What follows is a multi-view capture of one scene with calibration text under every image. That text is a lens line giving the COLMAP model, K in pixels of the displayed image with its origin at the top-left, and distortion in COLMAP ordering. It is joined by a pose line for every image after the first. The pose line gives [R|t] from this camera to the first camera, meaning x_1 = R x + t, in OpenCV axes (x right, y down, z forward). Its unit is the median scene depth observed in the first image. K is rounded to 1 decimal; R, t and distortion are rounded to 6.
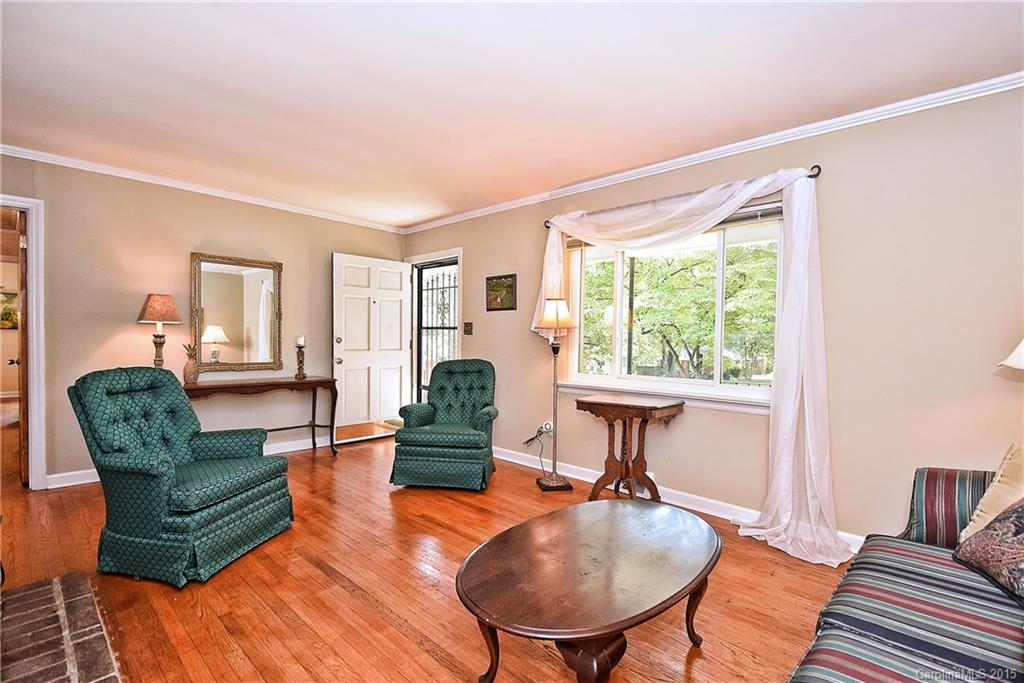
lens RADIAL K [[468.3, 0, 524.8], [0, 468.3, 332.8], [0, 0, 1]] dist [0.007325, -0.004442]
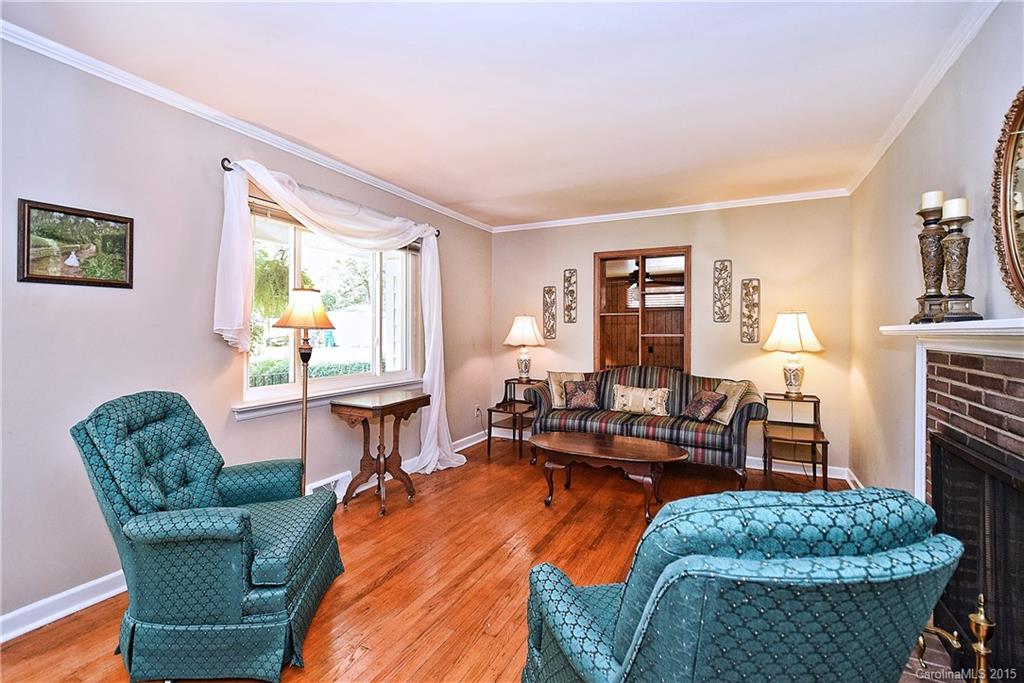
lens RADIAL K [[468.3, 0, 502.9], [0, 468.3, 335.3], [0, 0, 1]] dist [0.007325, -0.004442]
pose [[-0.262697, -0.028115, 0.964469, -0.721230], [-0.022718, 0.999479, 0.022948, -0.022544], [-0.964611, -0.015883, -0.263199, 0.858463]]
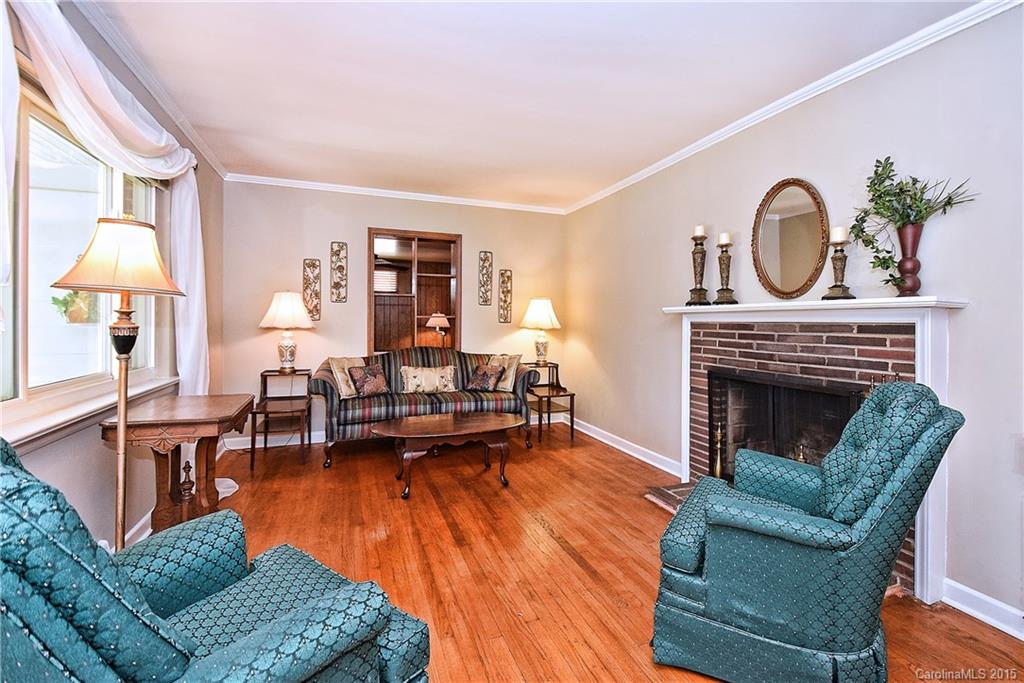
lens RADIAL K [[468.3, 0, 521.3], [0, 468.3, 325.7], [0, 0, 1]] dist [0.007325, -0.004442]
pose [[-0.899843, -0.027913, 0.435321, -0.432429], [-0.028691, 0.999577, 0.004785, 0.006962], [-0.435270, -0.008184, -0.900263, 1.172073]]
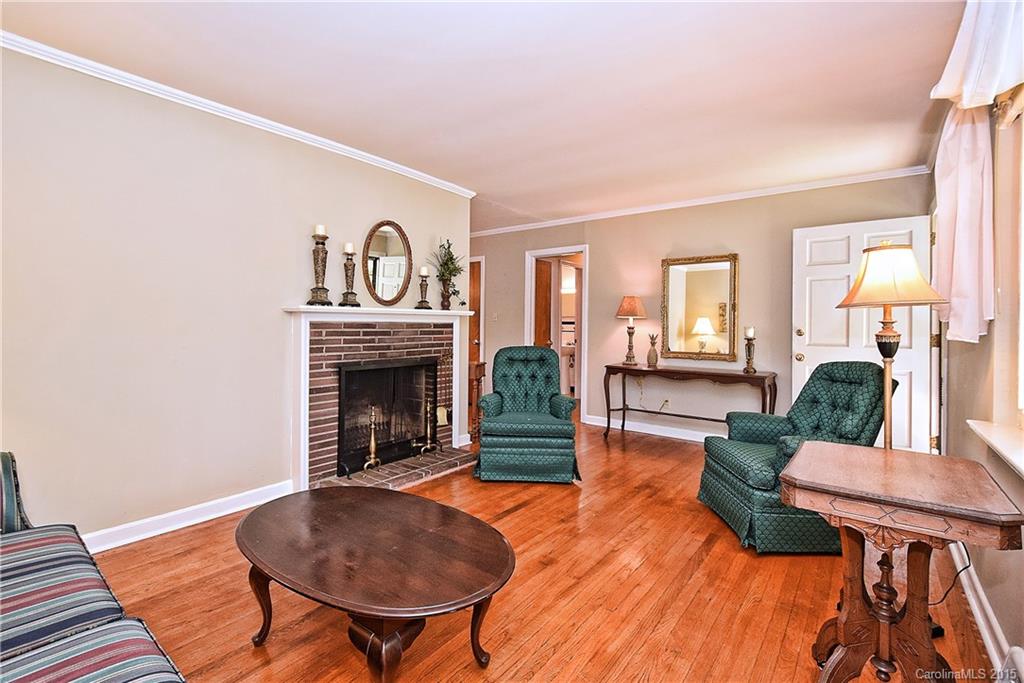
lens RADIAL K [[468.3, 0, 499.1], [0, 468.3, 321.2], [0, 0, 1]] dist [0.007325, -0.004442]
pose [[0.078585, -0.020993, -0.996686, 0.513836], [0.005541, 0.999772, -0.020621, 0.013498], [0.996892, -0.003902, 0.078683, 0.524567]]
